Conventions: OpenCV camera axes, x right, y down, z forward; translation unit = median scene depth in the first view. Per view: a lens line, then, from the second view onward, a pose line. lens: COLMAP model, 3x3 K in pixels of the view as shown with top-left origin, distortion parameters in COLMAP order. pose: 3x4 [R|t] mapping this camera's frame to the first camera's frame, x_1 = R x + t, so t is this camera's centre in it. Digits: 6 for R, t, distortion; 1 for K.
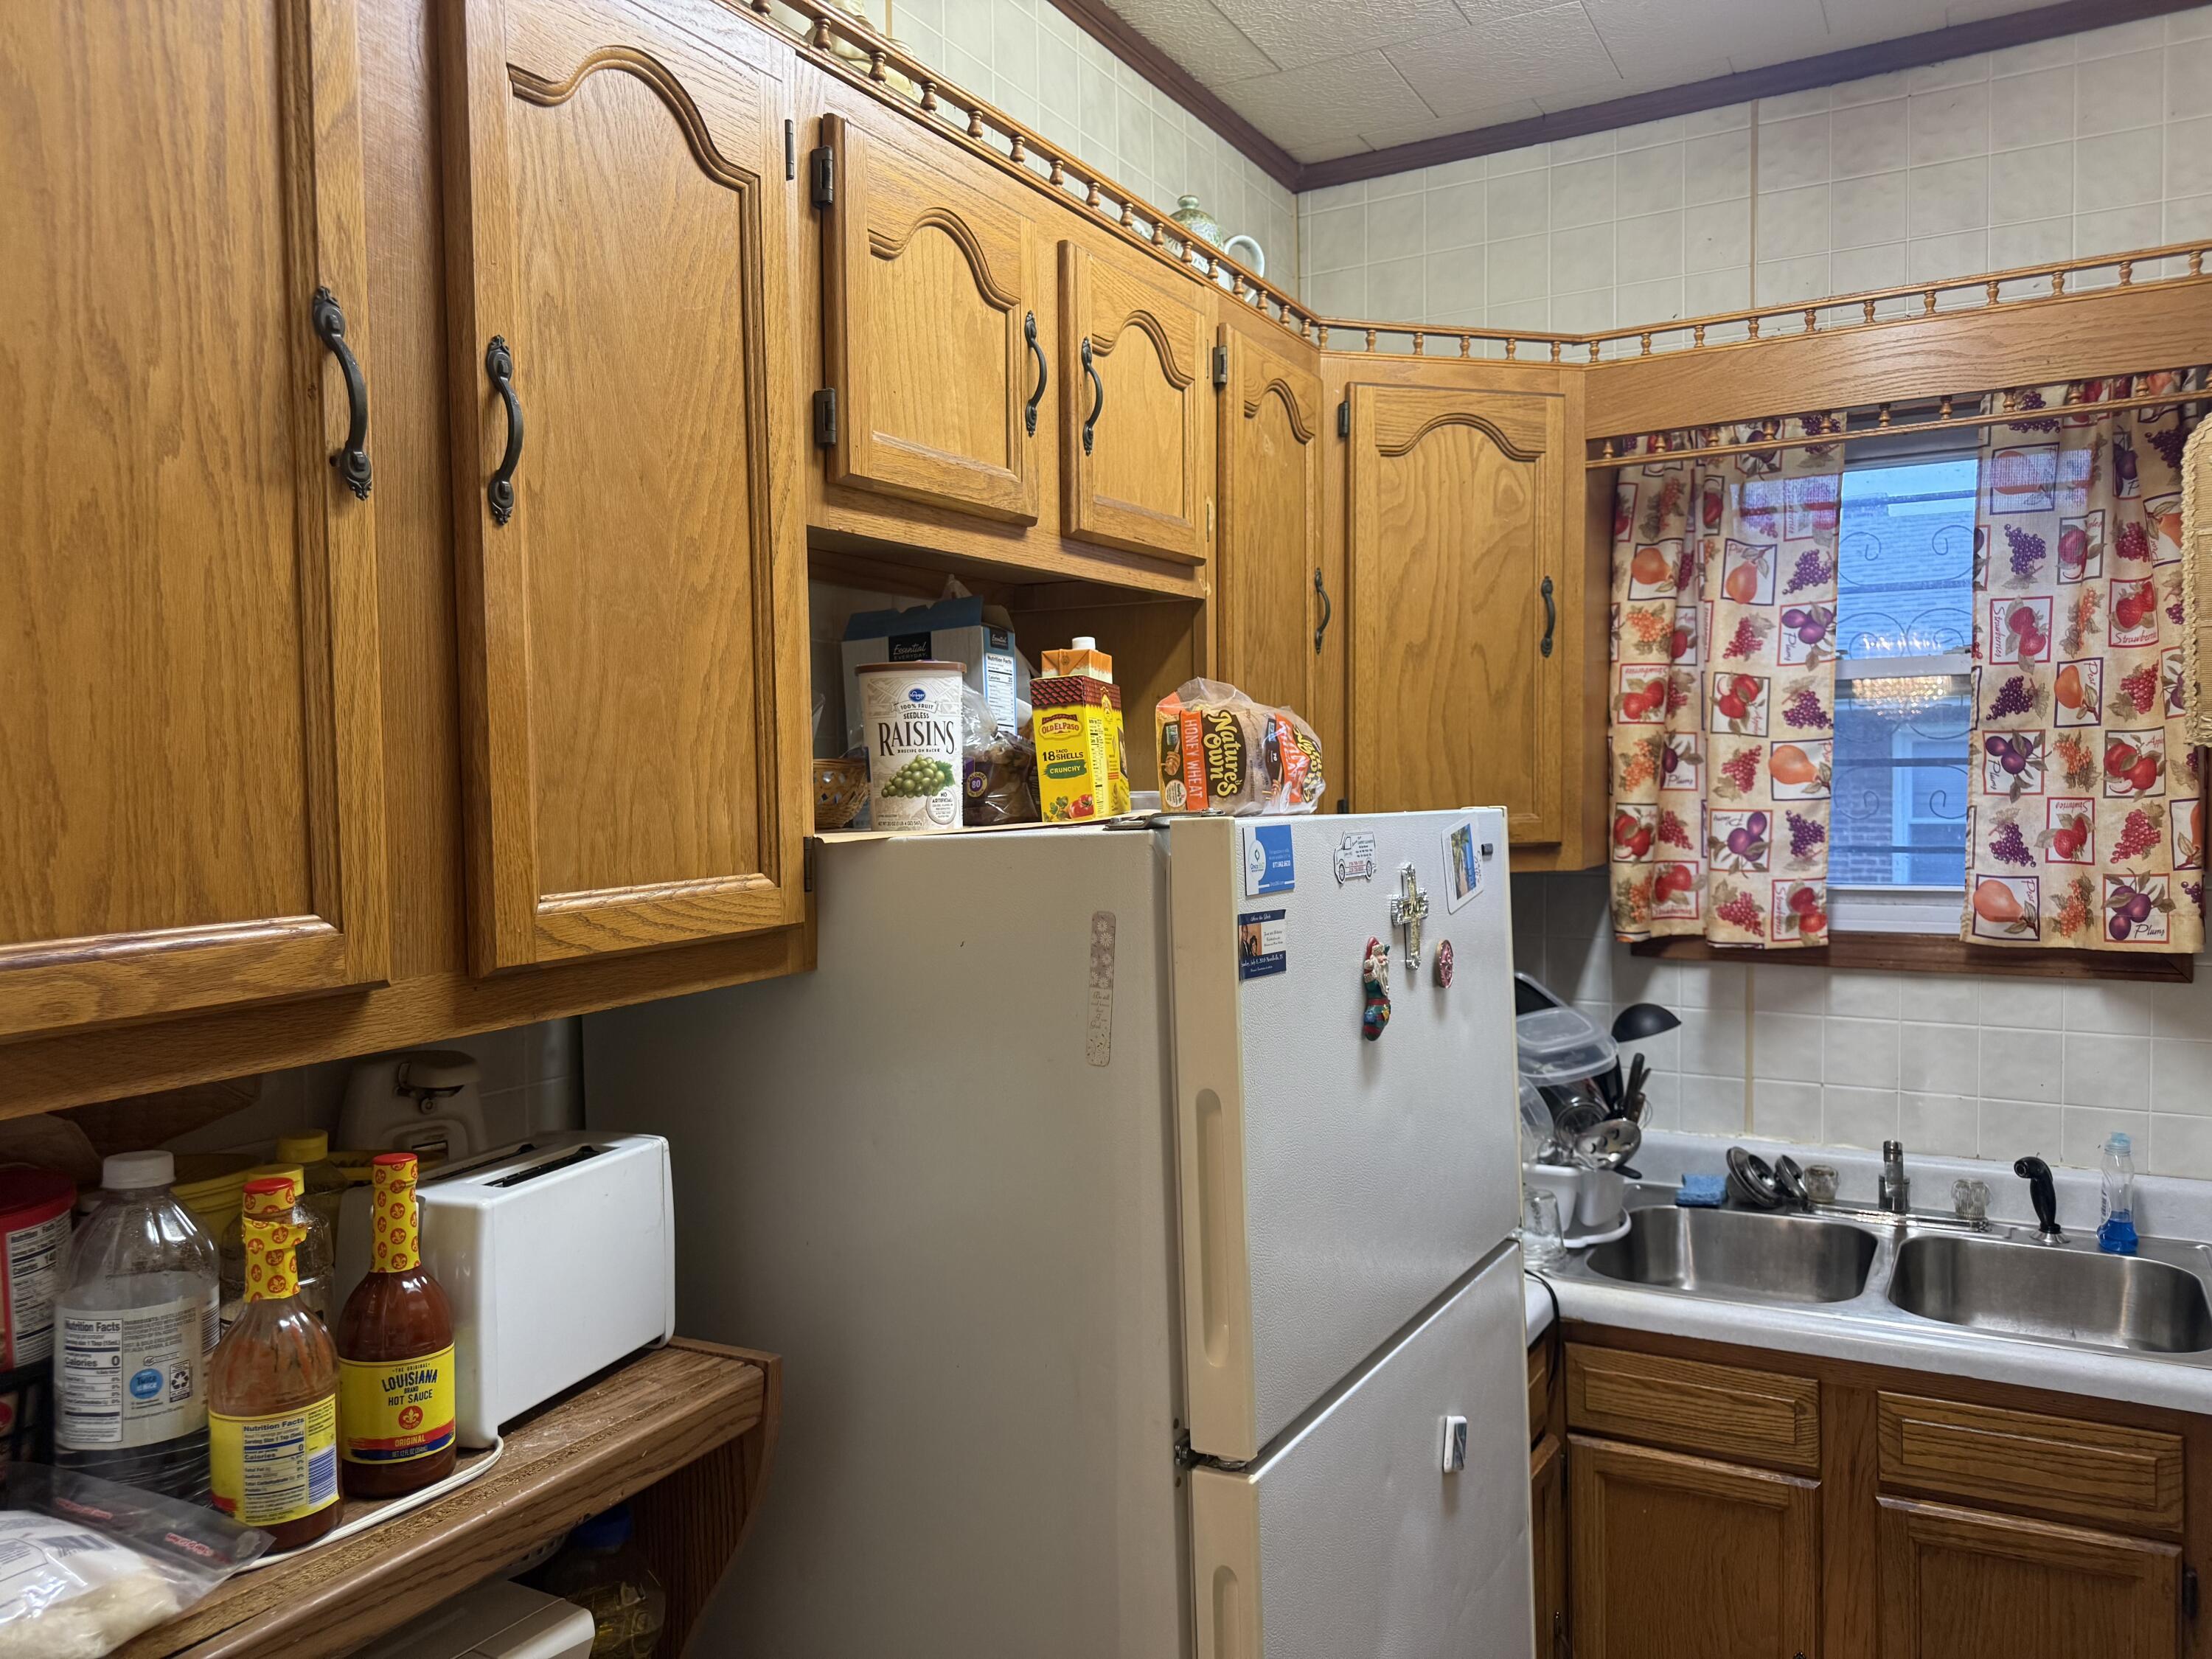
lens RADIAL K [[1560.4, 0, 1112.0], [0, 1560.4, 830.0], [0, 0, 1]] dist [-0.024346, 0.003269]
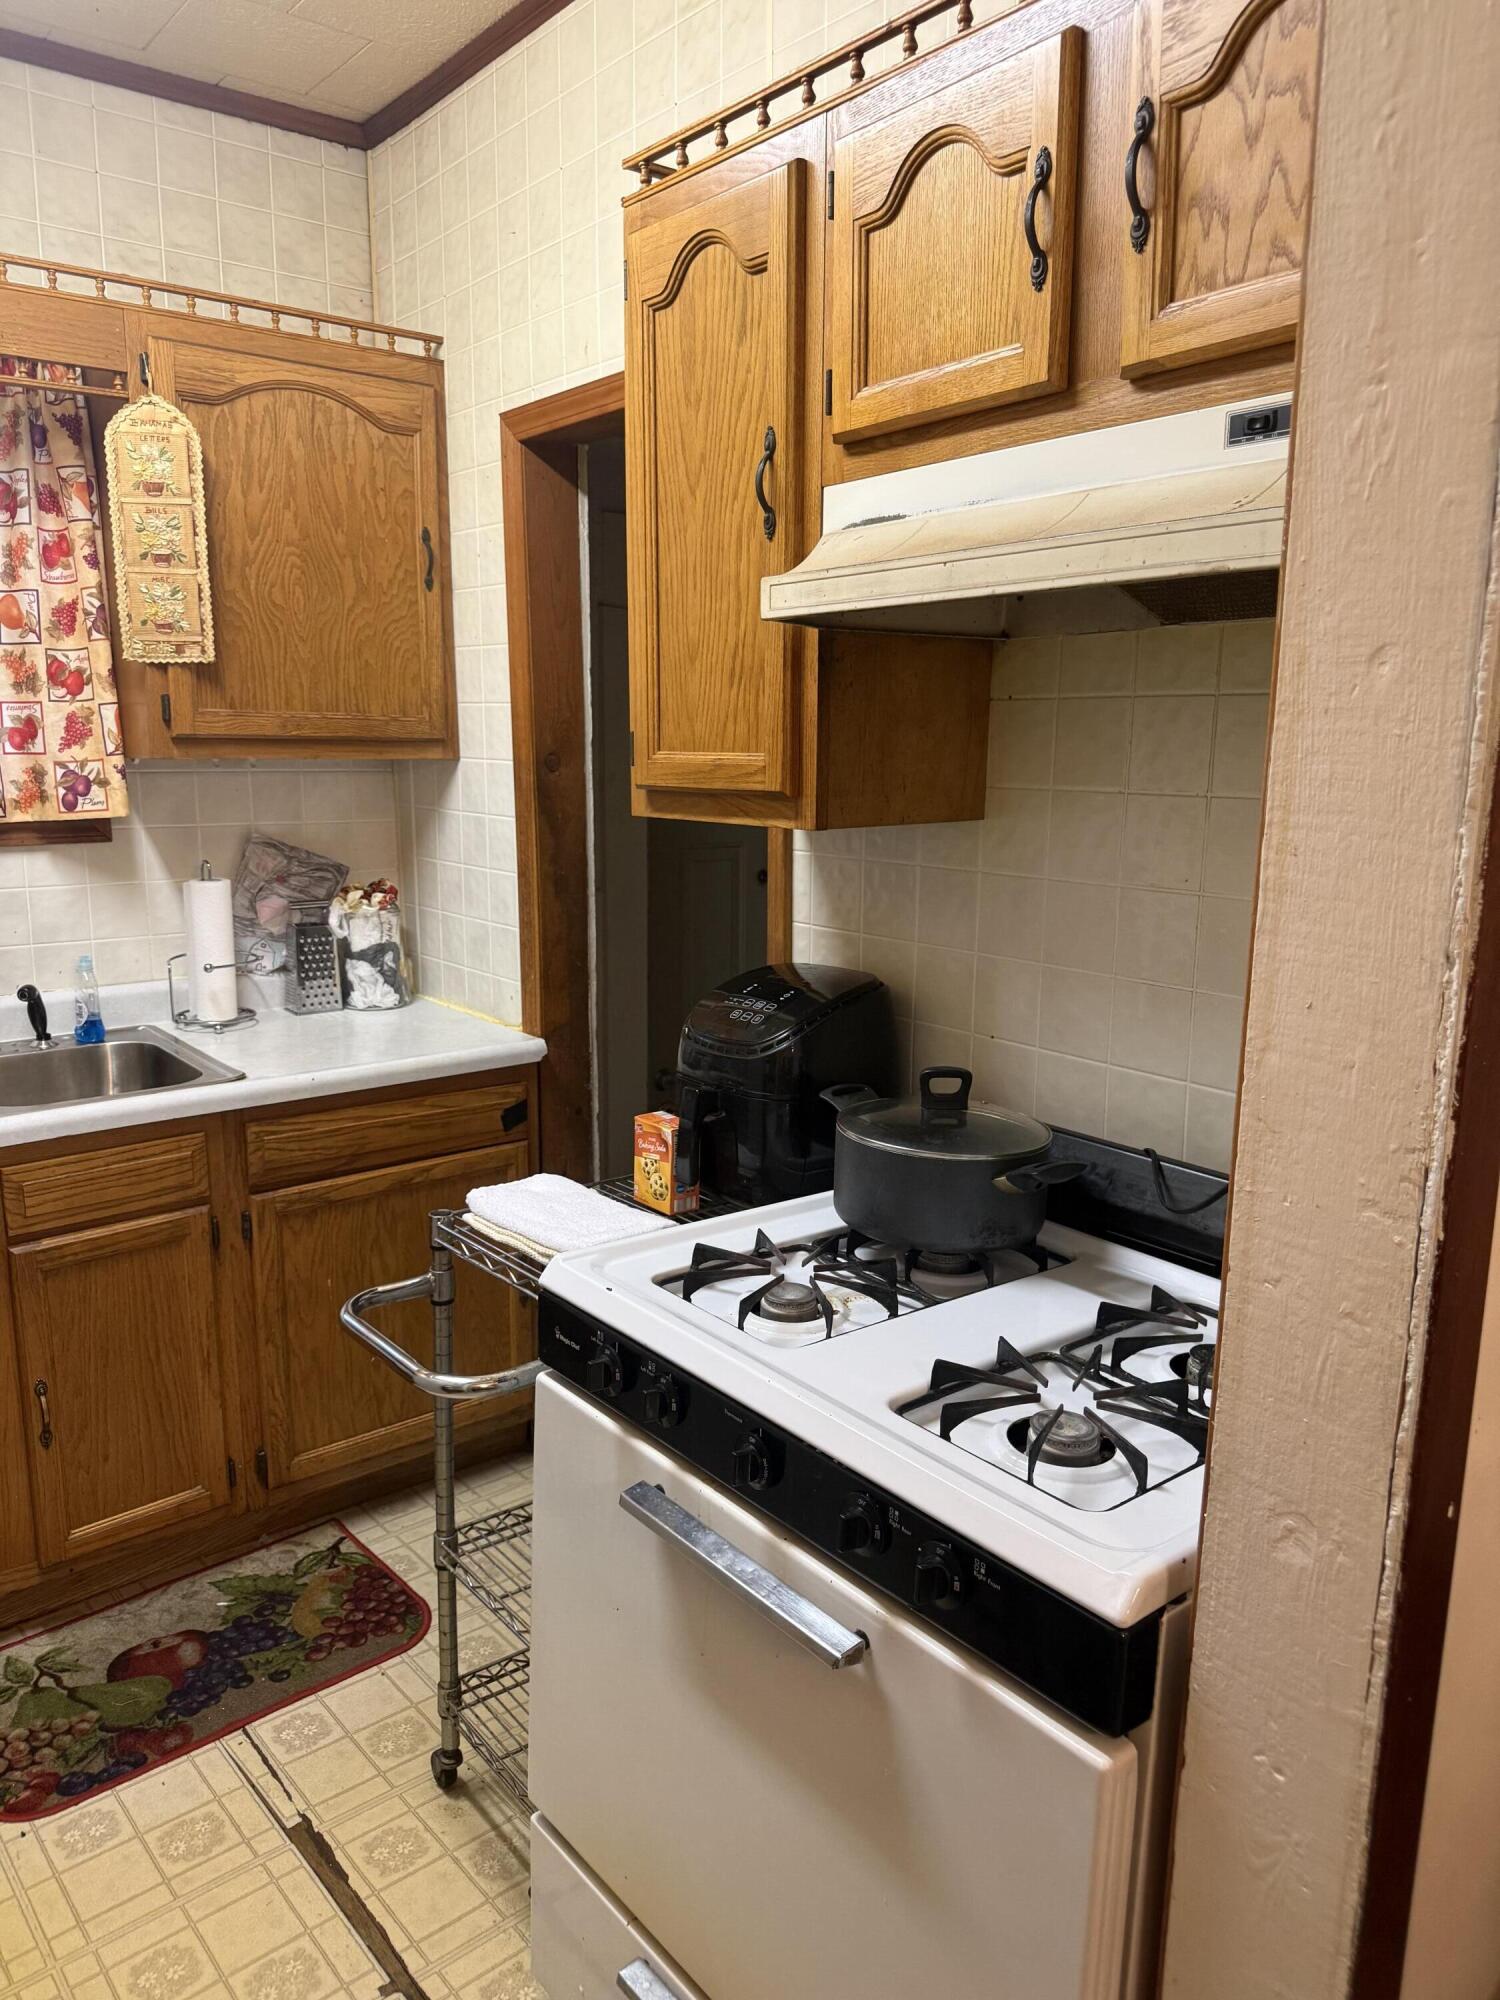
lens RADIAL K [[1410.9, 0, 753.2], [0, 1410.9, 1006.0], [0, 0, 1]] dist [-0.024346, 0.003269]
pose [[0.355223, -0.169906, 0.919211, -0.273523], [0.016639, 0.984336, 0.175514, 0.034257], [-0.934633, -0.047052, 0.352486, 0.021558]]
